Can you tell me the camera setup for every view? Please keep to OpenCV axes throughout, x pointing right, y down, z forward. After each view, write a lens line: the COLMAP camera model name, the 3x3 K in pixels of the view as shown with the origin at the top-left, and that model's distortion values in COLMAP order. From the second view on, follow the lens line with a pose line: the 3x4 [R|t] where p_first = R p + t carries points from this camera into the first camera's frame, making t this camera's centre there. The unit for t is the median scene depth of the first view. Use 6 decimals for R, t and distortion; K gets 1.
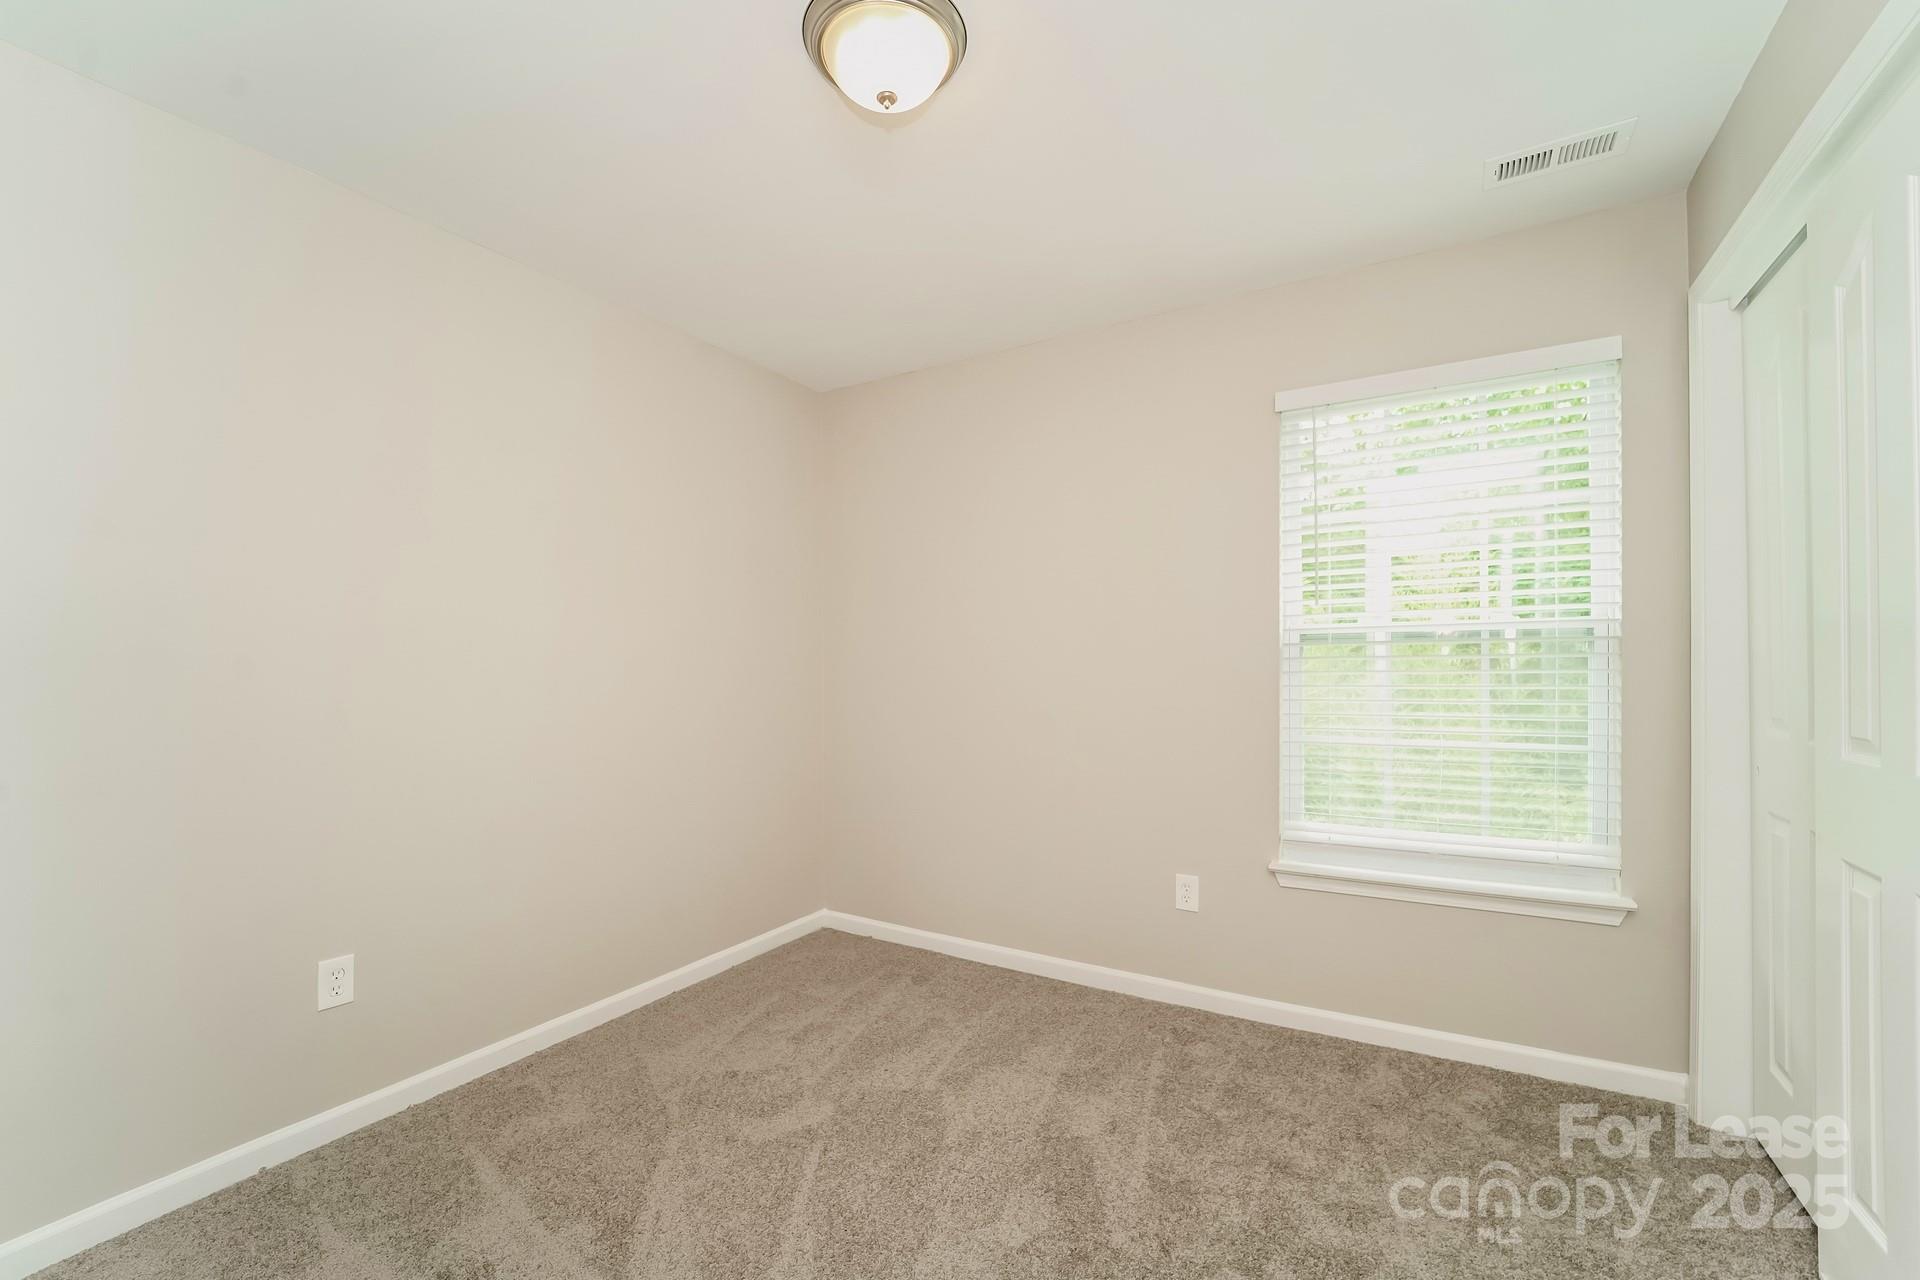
lens RADIAL K [[780.8, 0, 961.8], [0, 780.8, 665.0], [0, 0, 1]] dist [-0.012180, -0.000036]
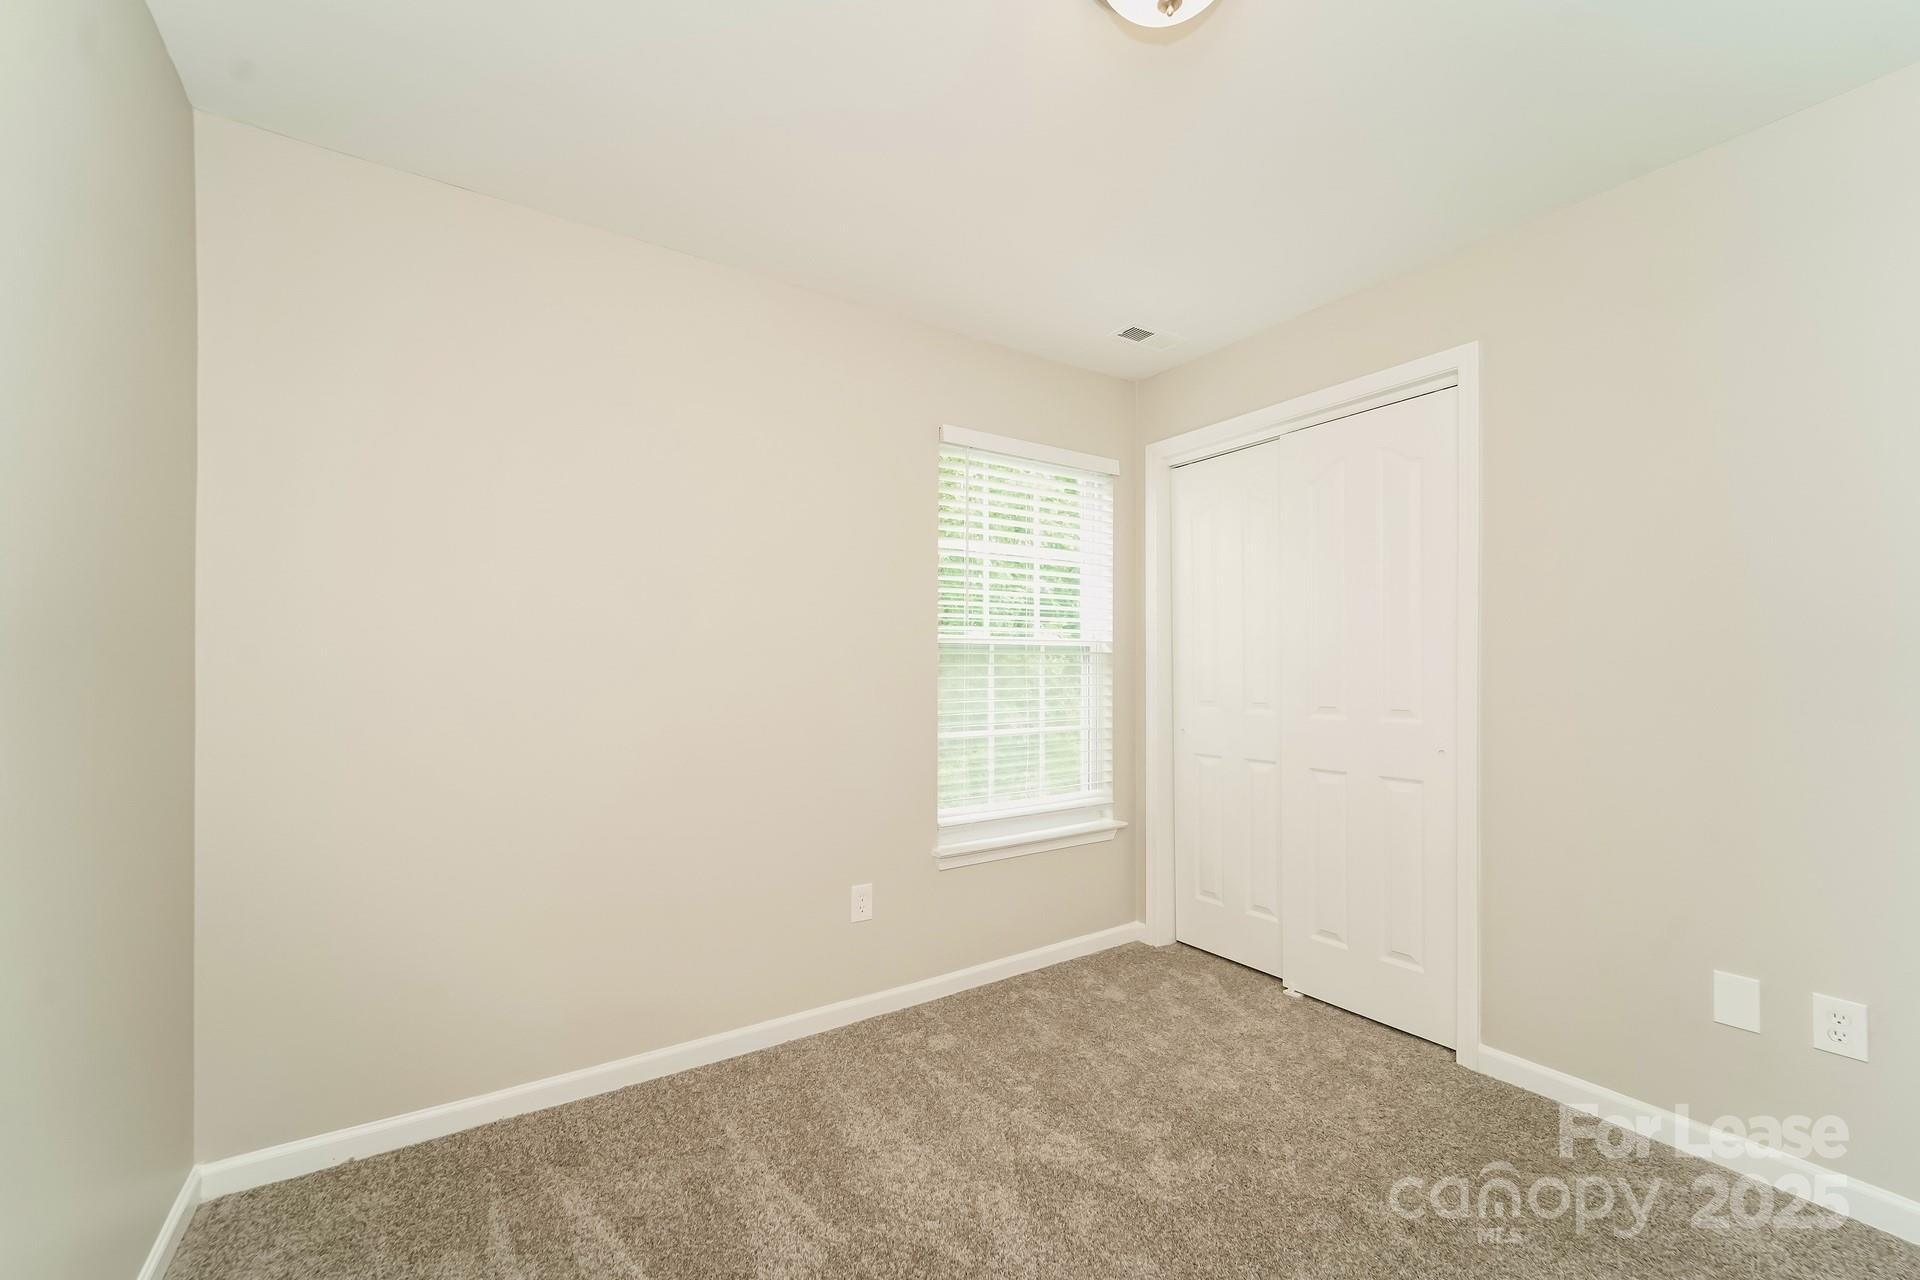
lens RADIAL K [[778.4, 0, 959.8], [0, 778.4, 662.2], [0, 0, 1]] dist [0.000965, 0.000133]
pose [[0.432077, 0.009289, 0.901789, -0.614345], [-0.010185, 0.999933, -0.005420, -0.006171], [-0.901779, -0.006843, 0.432143, 0.531942]]
